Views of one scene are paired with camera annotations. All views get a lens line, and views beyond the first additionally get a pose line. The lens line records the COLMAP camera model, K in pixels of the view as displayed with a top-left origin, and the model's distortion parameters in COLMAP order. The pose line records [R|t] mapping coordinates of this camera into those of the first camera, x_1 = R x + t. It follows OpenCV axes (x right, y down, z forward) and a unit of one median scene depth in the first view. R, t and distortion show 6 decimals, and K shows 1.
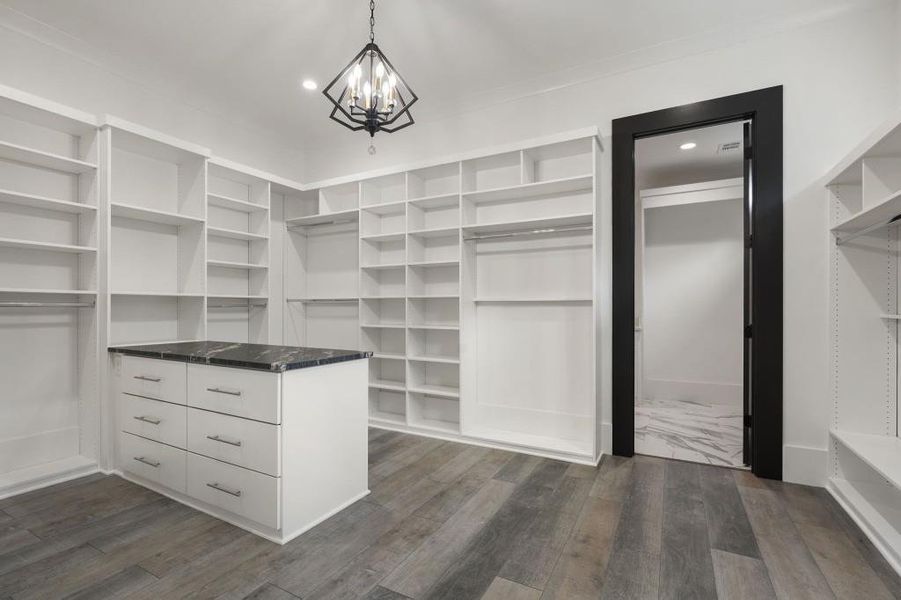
lens RADIAL K [[426.1, 0, 455.2], [0, 426.1, 303.2], [0, 0, 1]] dist [-0.001807, -0.000023]
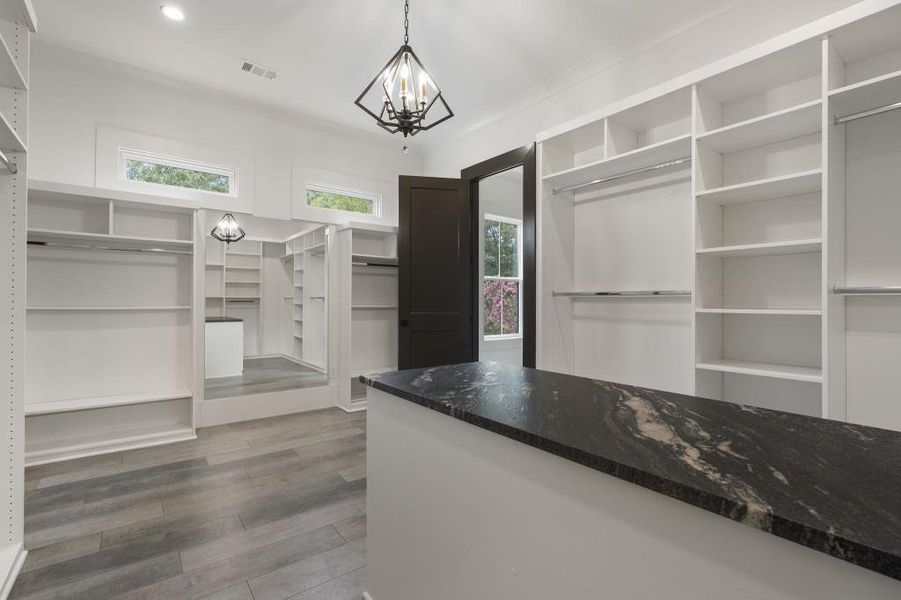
lens RADIAL K [[426.1, 0, 455.2], [0, 426.1, 303.2], [0, 0, 1]] dist [-0.001807, -0.000023]
pose [[-0.916428, -0.004988, 0.400168, -0.683960], [-0.006842, 0.999971, -0.003207, 0.012811], [-0.400141, -0.005677, -0.916436, 1.804150]]
